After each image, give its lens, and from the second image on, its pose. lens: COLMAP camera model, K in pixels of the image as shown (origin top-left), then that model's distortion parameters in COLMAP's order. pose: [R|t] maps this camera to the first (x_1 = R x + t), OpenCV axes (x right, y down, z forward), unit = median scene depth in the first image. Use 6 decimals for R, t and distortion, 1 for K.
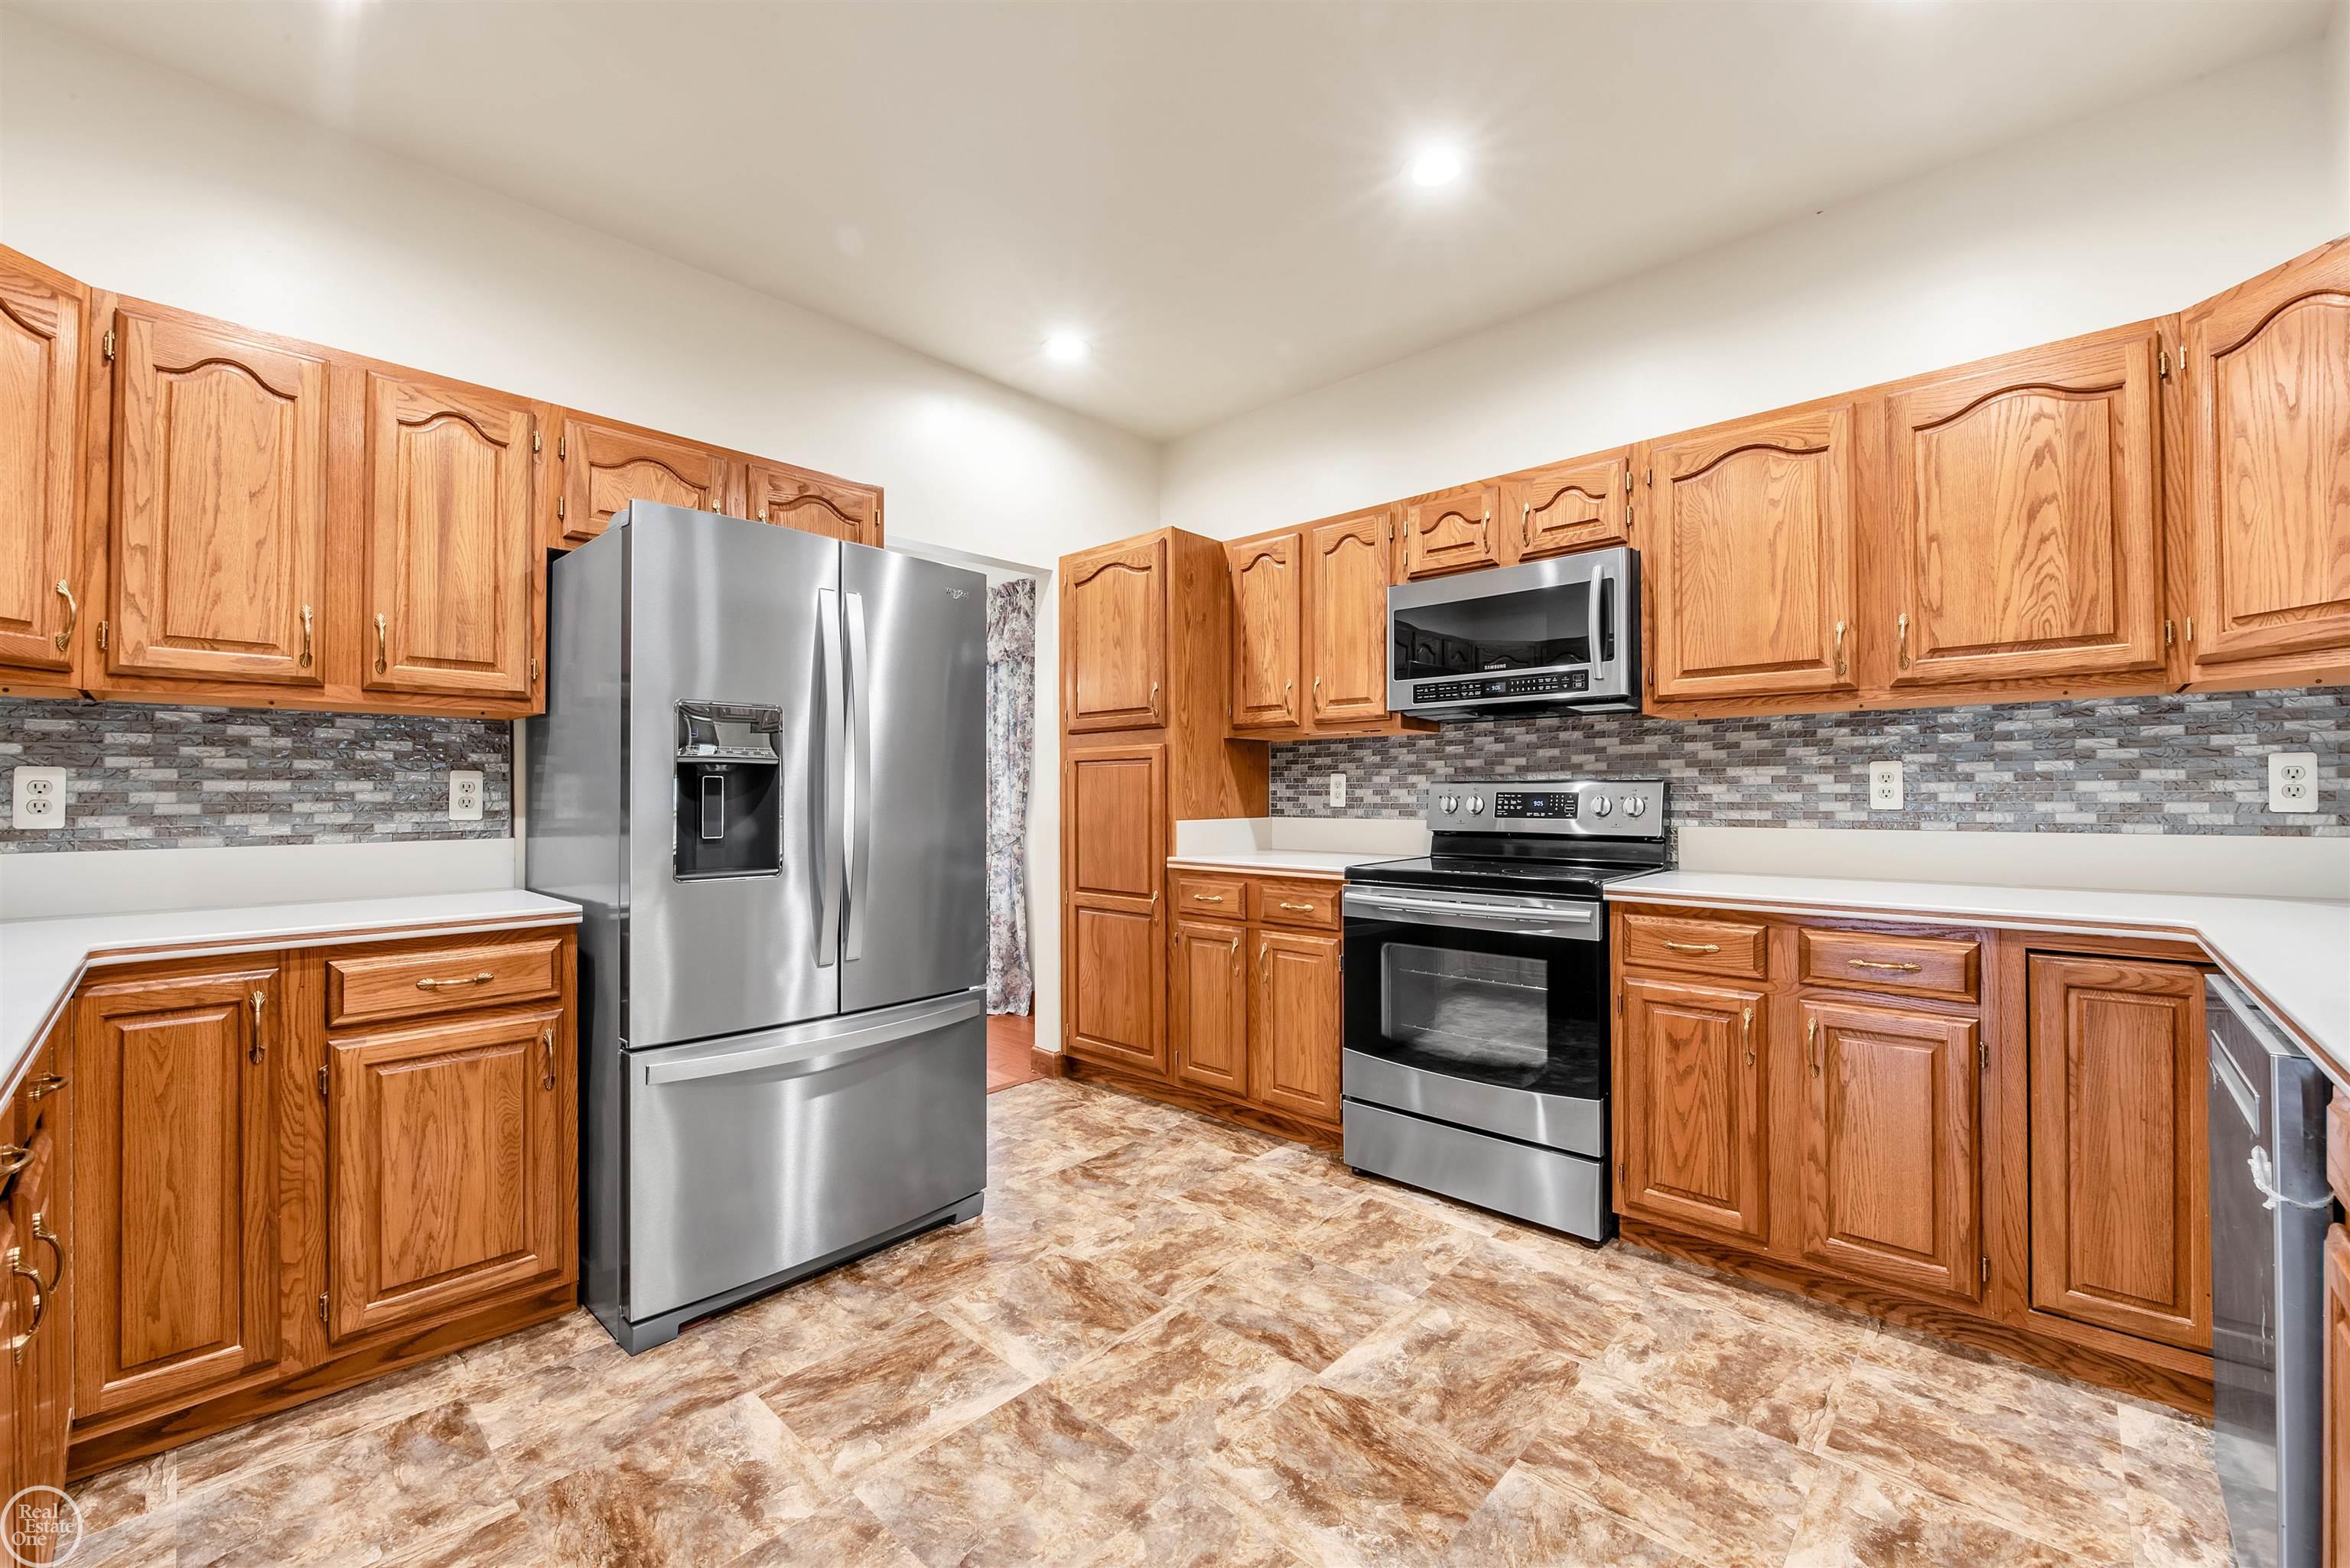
lens RADIAL K [[965.7, 0, 1183.6], [0, 965.7, 782.9], [0, 0, 1]] dist [-0.010961, -0.002135]
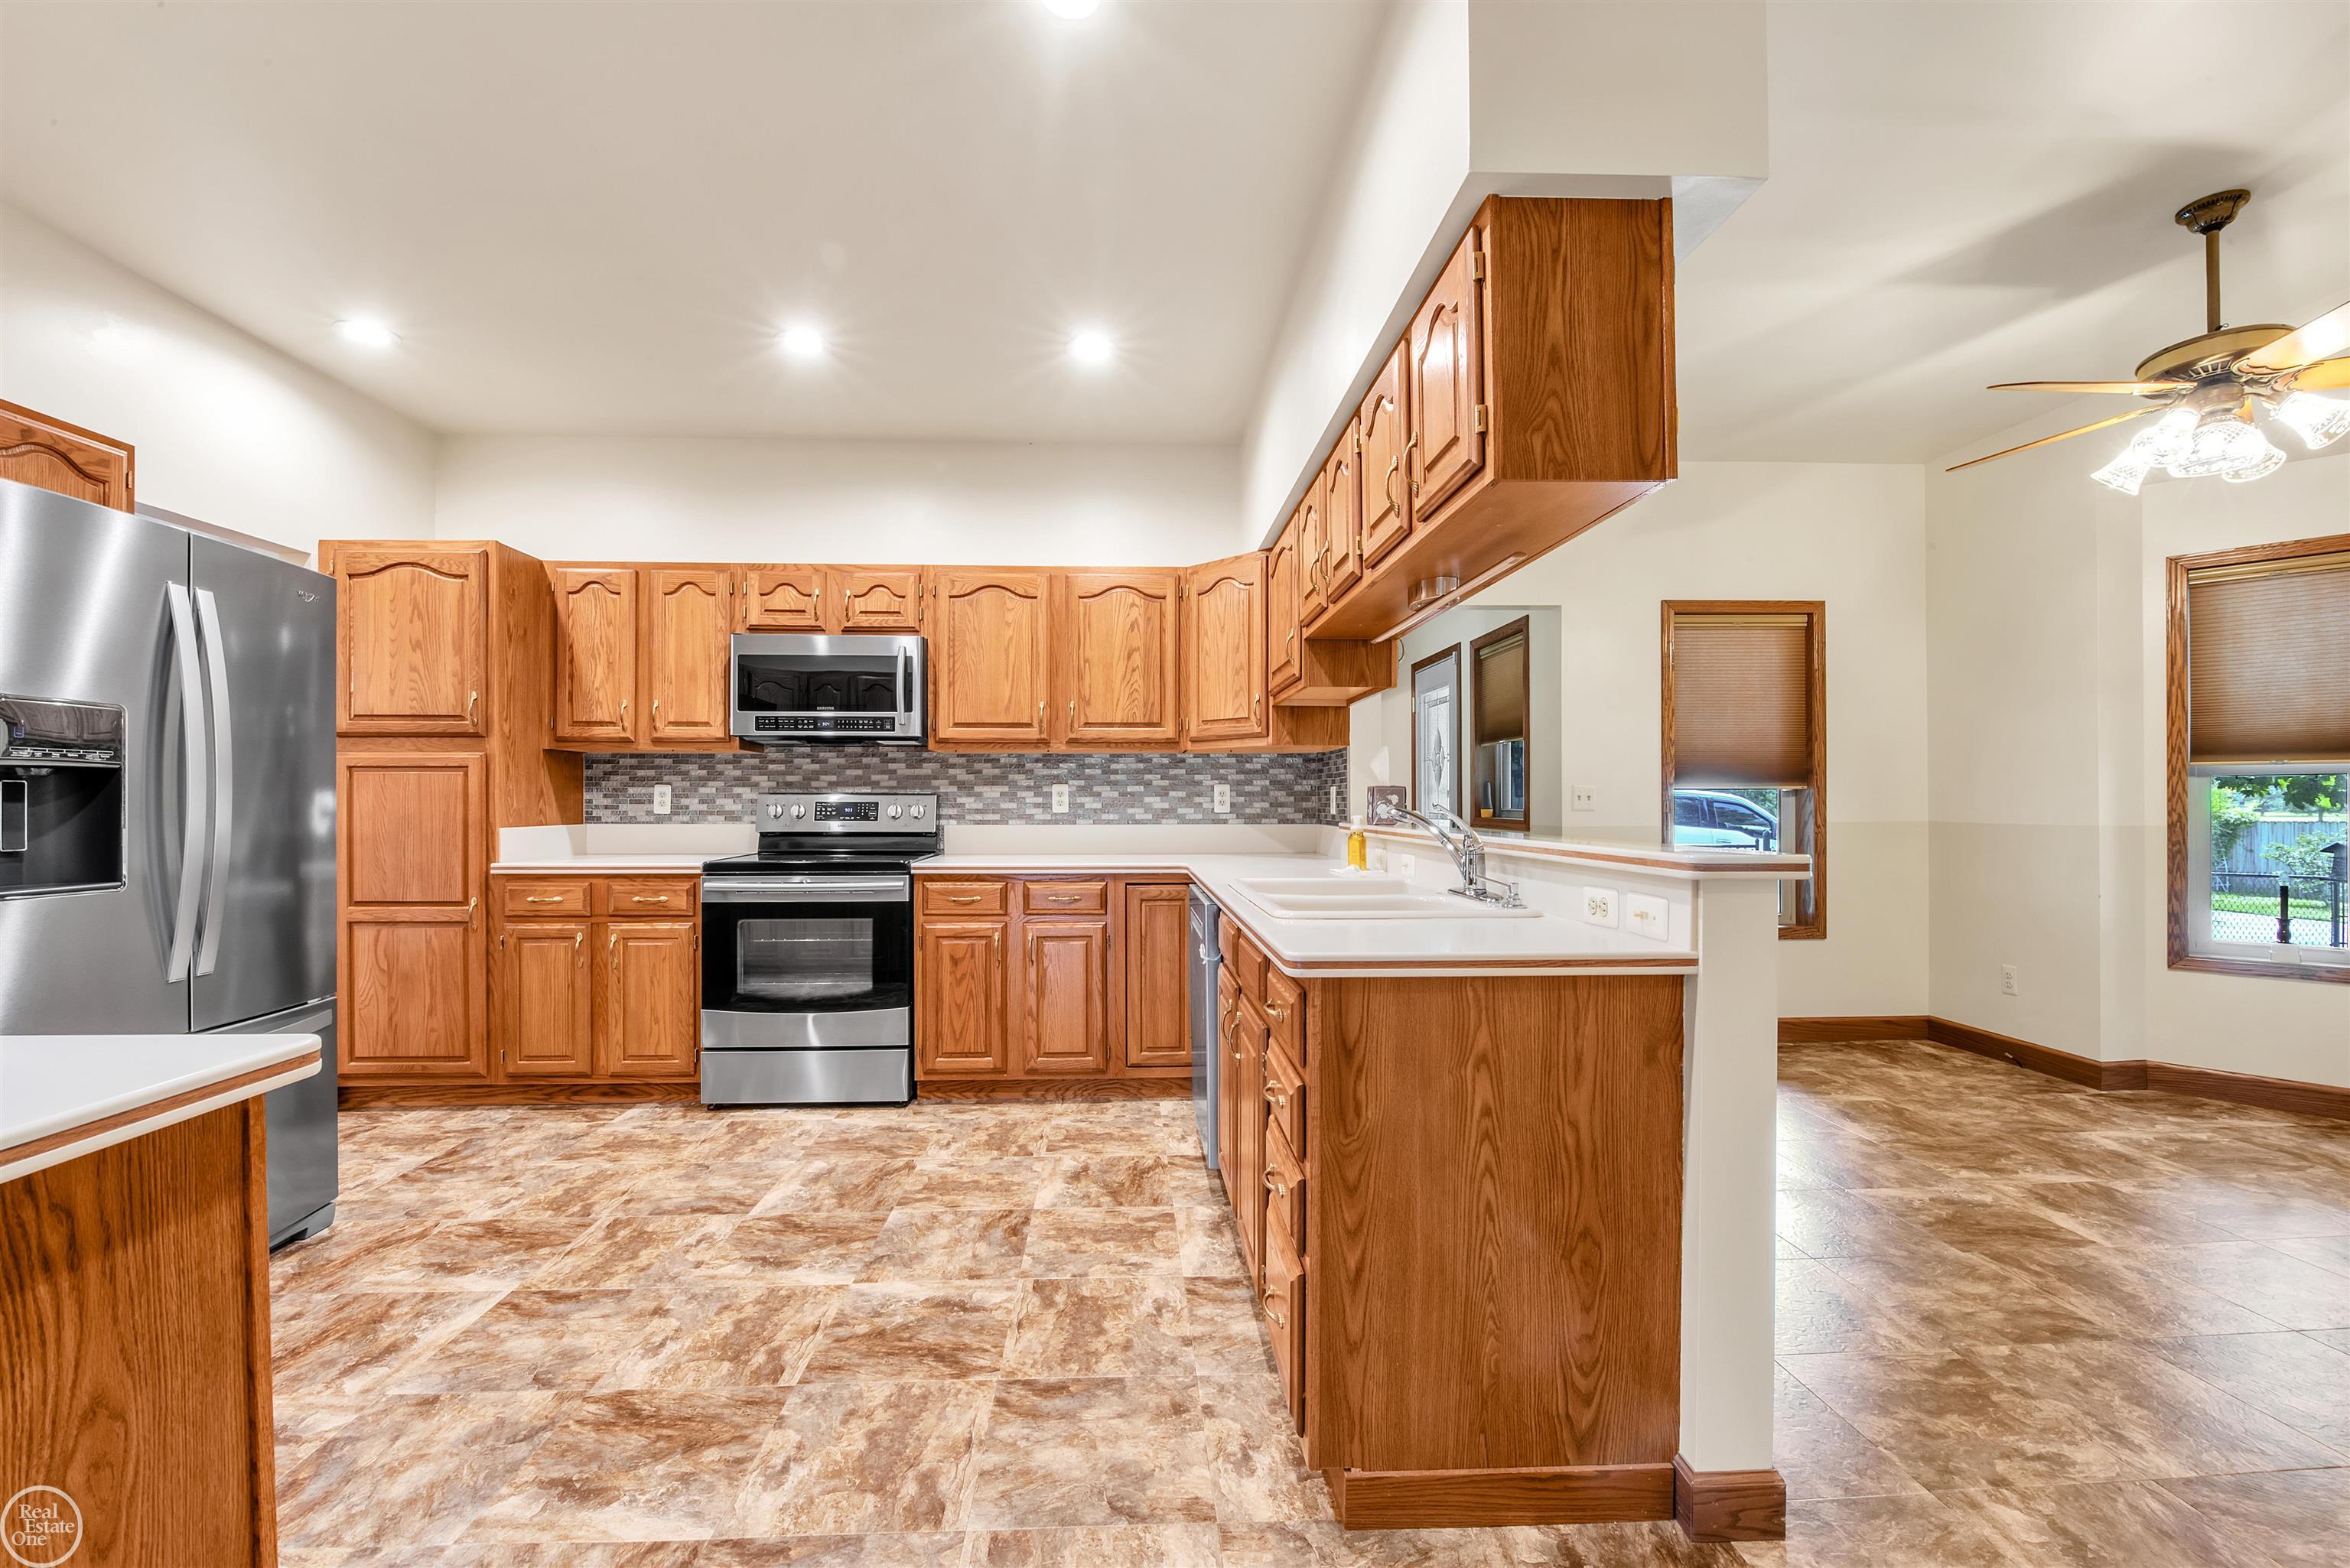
lens RADIAL K [[965.7, 0, 1167.4], [0, 965.7, 799.3], [0, 0, 1]] dist [-0.010961, -0.002135]
pose [[0.708037, 0.005607, 0.706153, -0.324621], [-0.010551, 0.999941, 0.002639, -0.002252], [-0.706097, -0.009319, 0.708054, -0.327207]]
